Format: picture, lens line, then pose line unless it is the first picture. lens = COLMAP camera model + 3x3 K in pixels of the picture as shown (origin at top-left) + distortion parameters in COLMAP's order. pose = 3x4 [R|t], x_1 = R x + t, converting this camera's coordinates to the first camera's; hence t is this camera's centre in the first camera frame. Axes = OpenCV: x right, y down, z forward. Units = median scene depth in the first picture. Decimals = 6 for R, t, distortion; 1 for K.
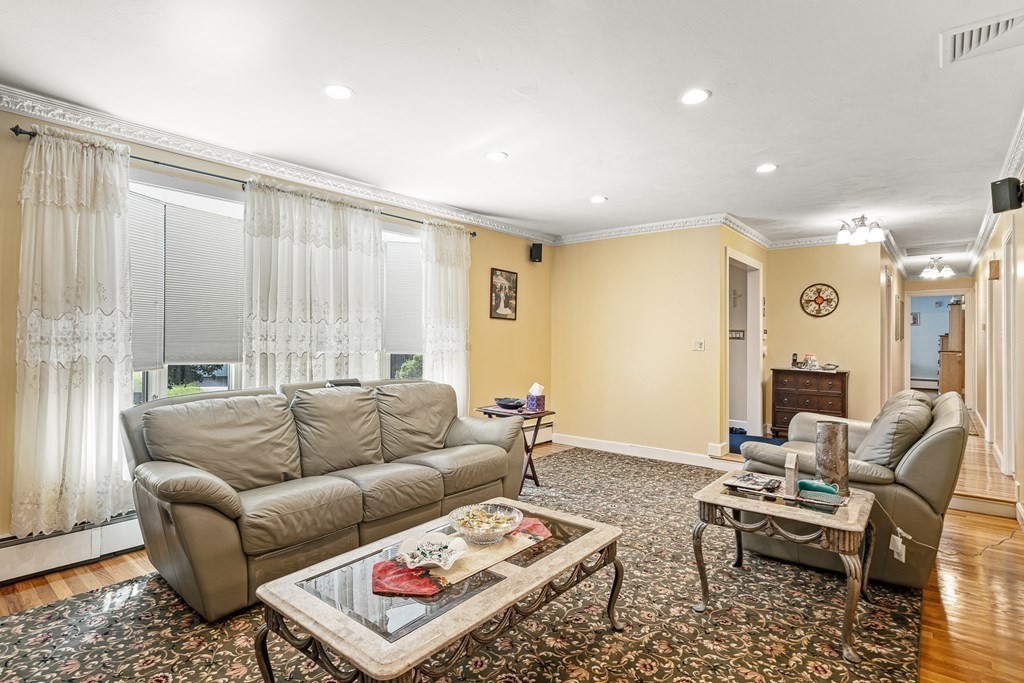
lens RADIAL K [[521.7, 0, 508.3], [0, 521.7, 335.2], [0, 0, 1]] dist [0.005119, 0.001395]
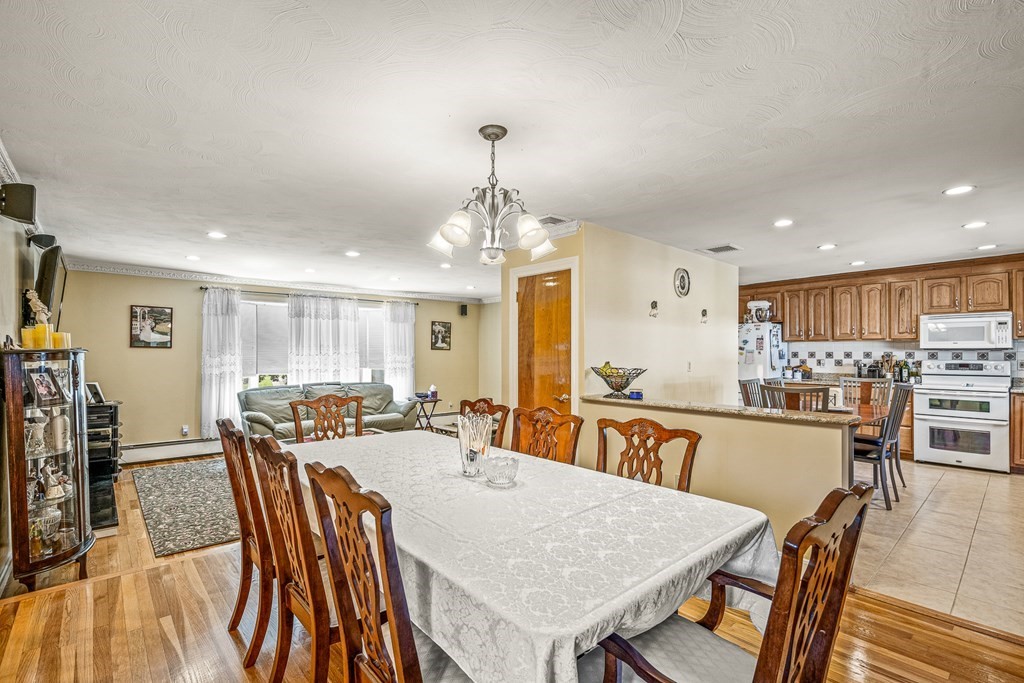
lens RADIAL K [[477.7, 0, 513.2], [0, 477.7, 354.6], [0, 0, 1]] dist [0.000457, 0.000133]
pose [[0.988098, -0.004827, -0.153752, 0.535285], [0.006546, 0.999922, 0.010677, -0.032978], [0.153689, -0.011556, 0.988052, -0.618911]]
